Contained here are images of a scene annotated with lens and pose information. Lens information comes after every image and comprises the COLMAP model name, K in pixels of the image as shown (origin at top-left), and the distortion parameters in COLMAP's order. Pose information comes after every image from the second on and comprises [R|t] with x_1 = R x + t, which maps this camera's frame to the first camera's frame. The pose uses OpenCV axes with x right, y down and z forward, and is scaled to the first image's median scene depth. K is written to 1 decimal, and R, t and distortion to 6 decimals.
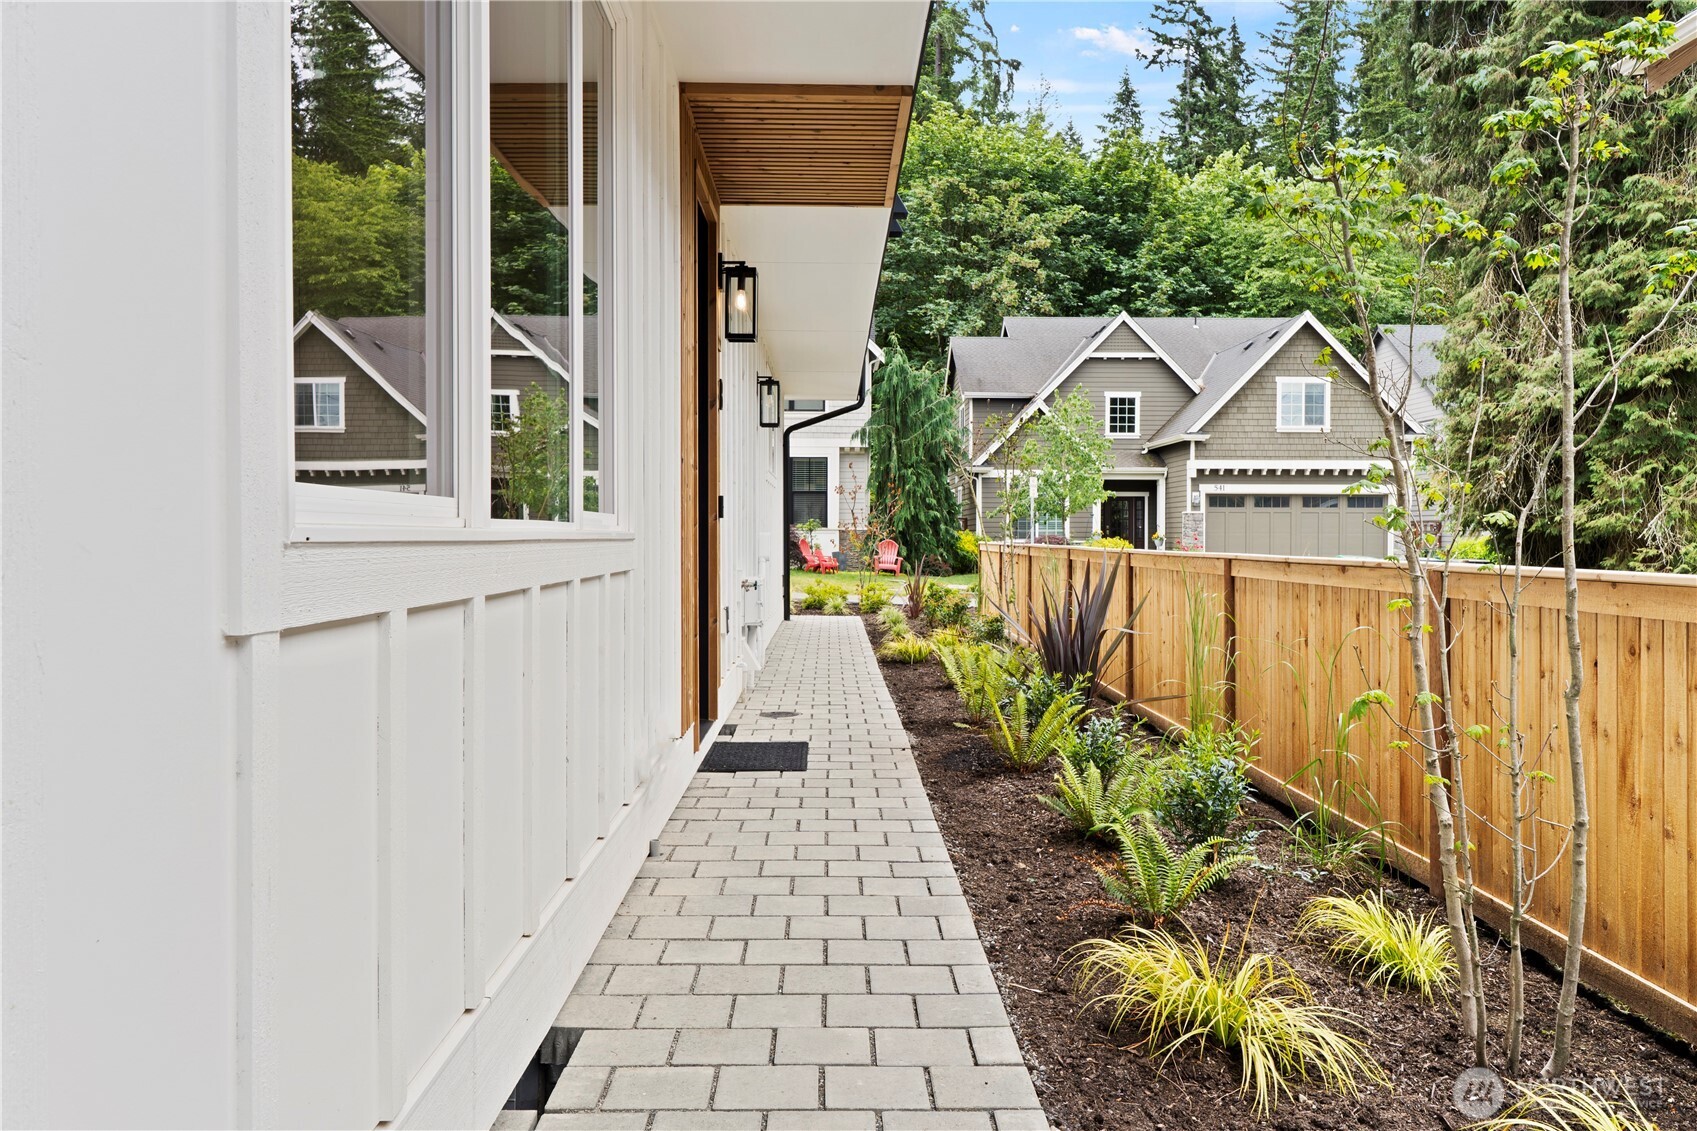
lens RADIAL K [[1268.8, 0, 841.8], [0, 1268.8, 569.3], [0, 0, 1]] dist [0.002370, -0.004749]
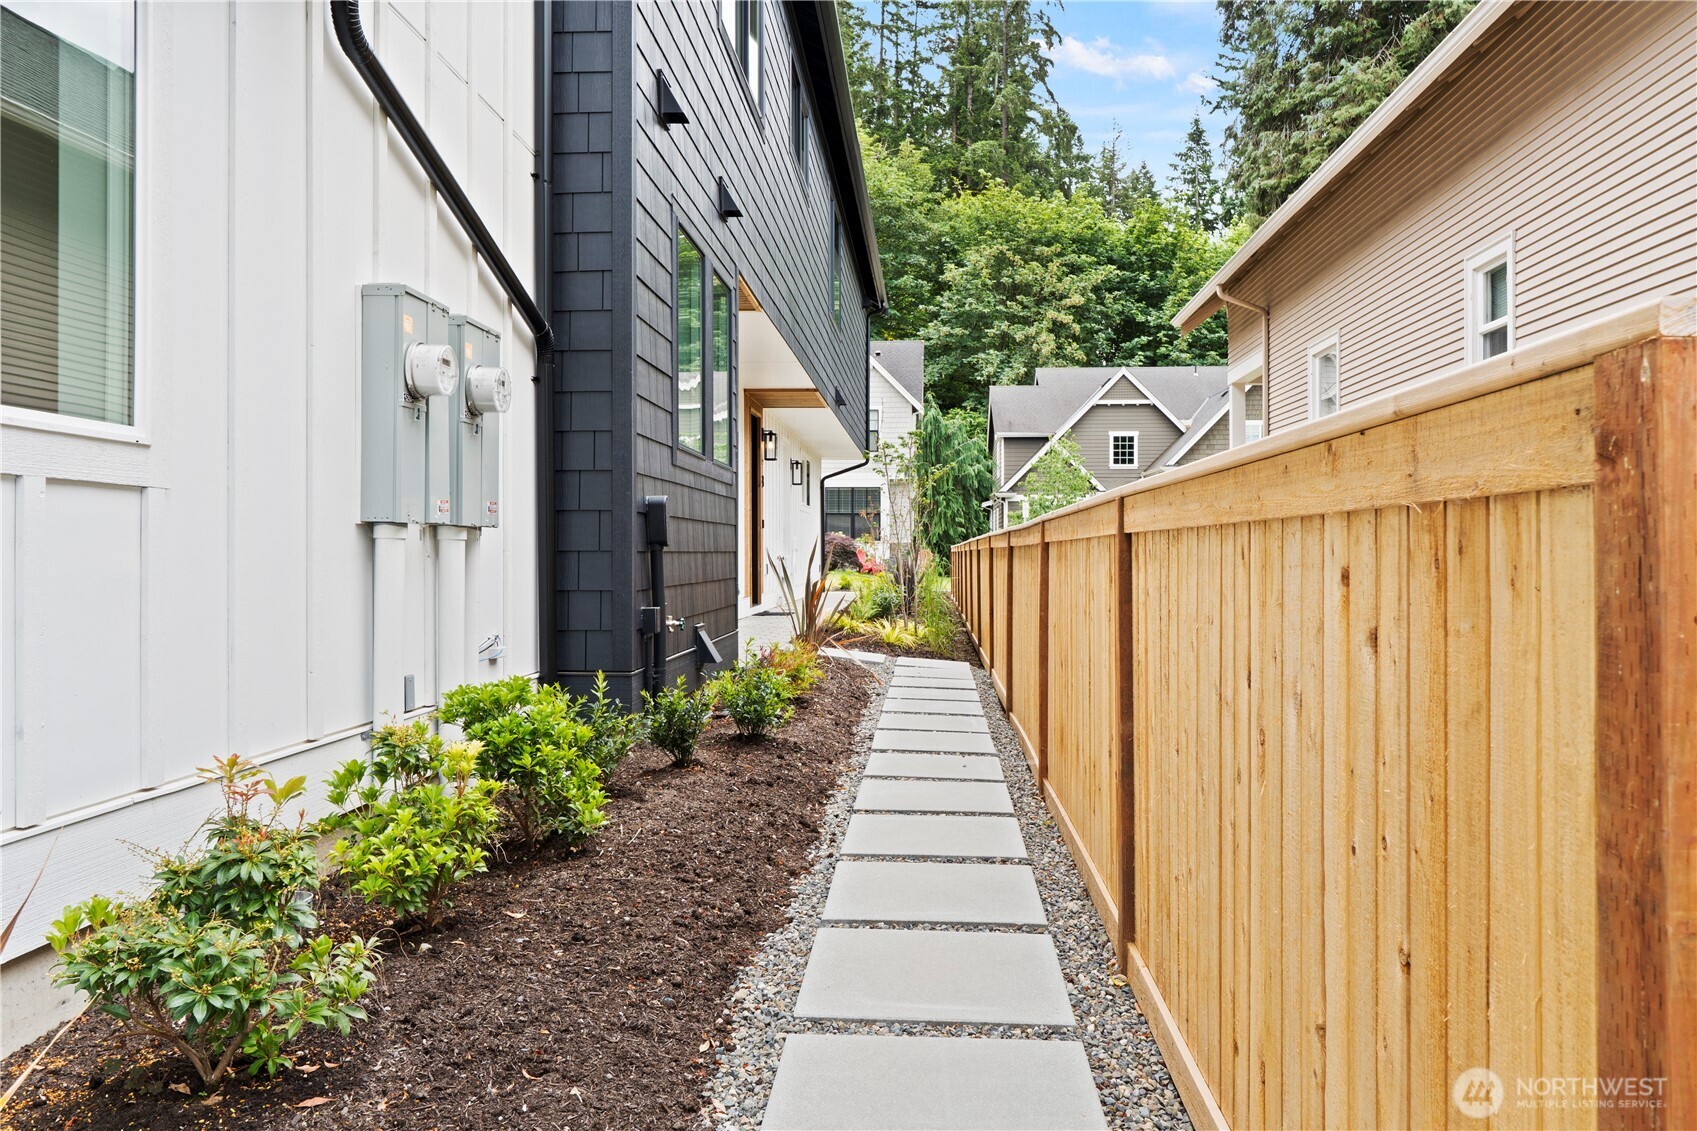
lens RADIAL K [[1268.8, 0, 857.9], [0, 1268.8, 556.9], [0, 0, 1]] dist [0.002370, -0.004749]
pose [[0.997813, -0.004192, -0.065968, 0.031502], [0.002549, 0.999685, -0.024971, 0.009677], [0.066052, 0.024749, 0.997509, -0.184202]]
